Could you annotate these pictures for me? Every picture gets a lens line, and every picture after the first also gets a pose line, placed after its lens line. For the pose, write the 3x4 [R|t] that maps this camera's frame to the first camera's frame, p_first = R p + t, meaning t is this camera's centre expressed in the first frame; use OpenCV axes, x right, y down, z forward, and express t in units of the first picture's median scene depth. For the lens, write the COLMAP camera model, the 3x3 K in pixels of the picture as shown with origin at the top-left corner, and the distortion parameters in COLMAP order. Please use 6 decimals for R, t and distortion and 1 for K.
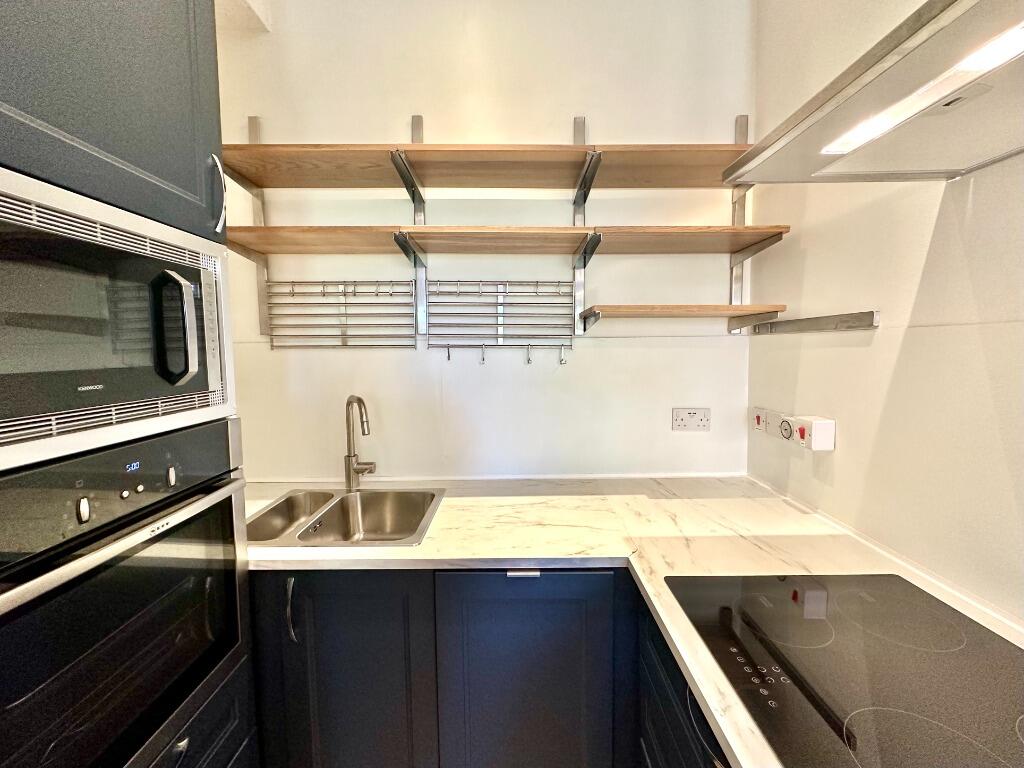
lens RADIAL K [[424.3, 0, 508.3], [0, 424.3, 382.0], [0, 0, 1]] dist [-0.000183, -0.000198]
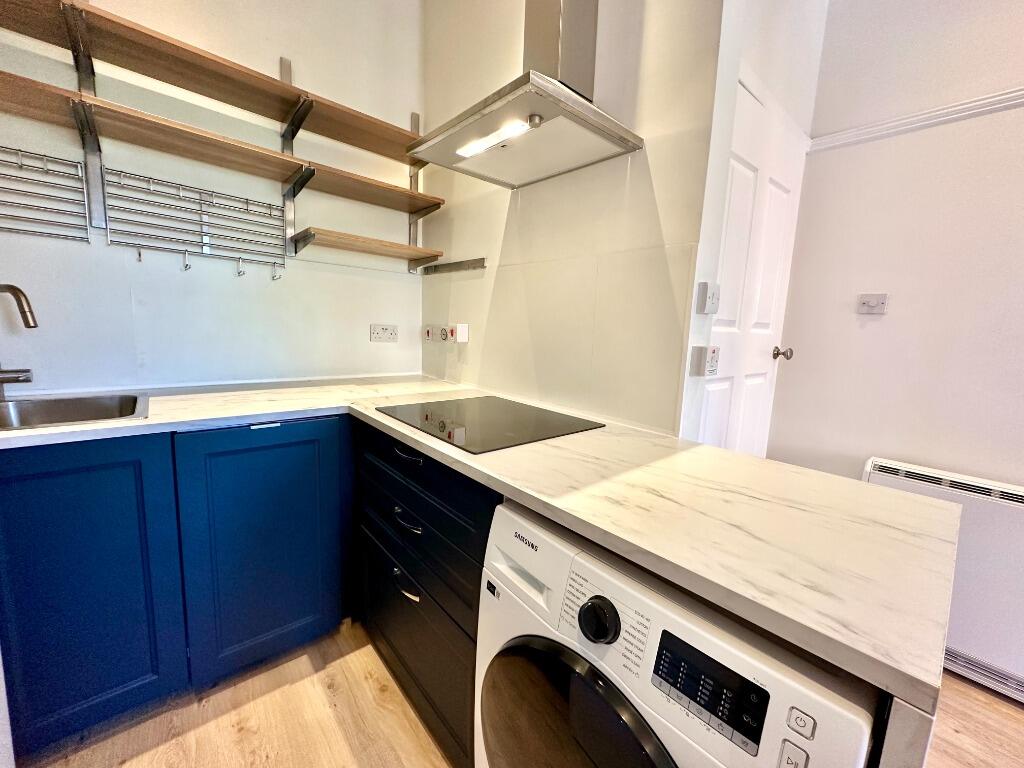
lens RADIAL K [[408.6, 0, 510.9], [0, 408.6, 379.7], [0, 0, 1]] dist [-0.000495, -0.000034]
pose [[0.744413, -0.045519, 0.666166, -0.153735], [-0.000999, 0.997597, 0.069281, 0.158576], [-0.667719, -0.052239, 0.742578, -0.261778]]
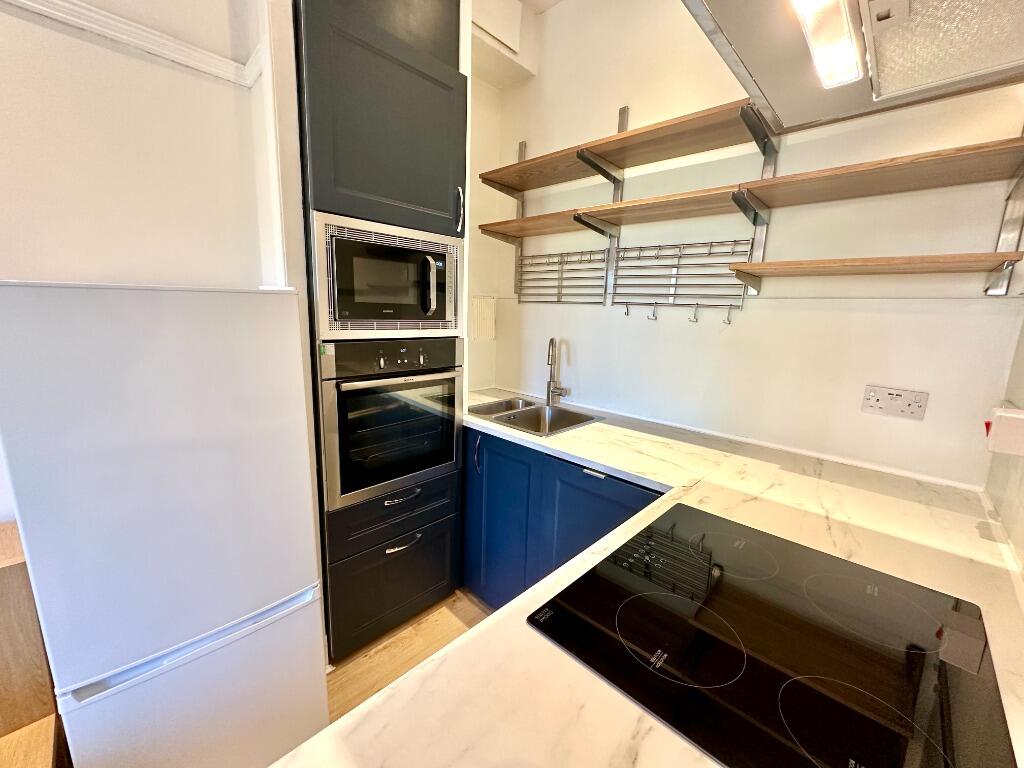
lens RADIAL K [[406.1, 0, 510.2], [0, 406.1, 378.7], [0, 0, 1]] dist [0.006709, 0.000108]
pose [[0.723670, 0.148095, -0.674069, 0.453875], [-0.094689, 0.988775, 0.115580, 0.025254], [0.683619, -0.019815, 0.729570, -0.071009]]
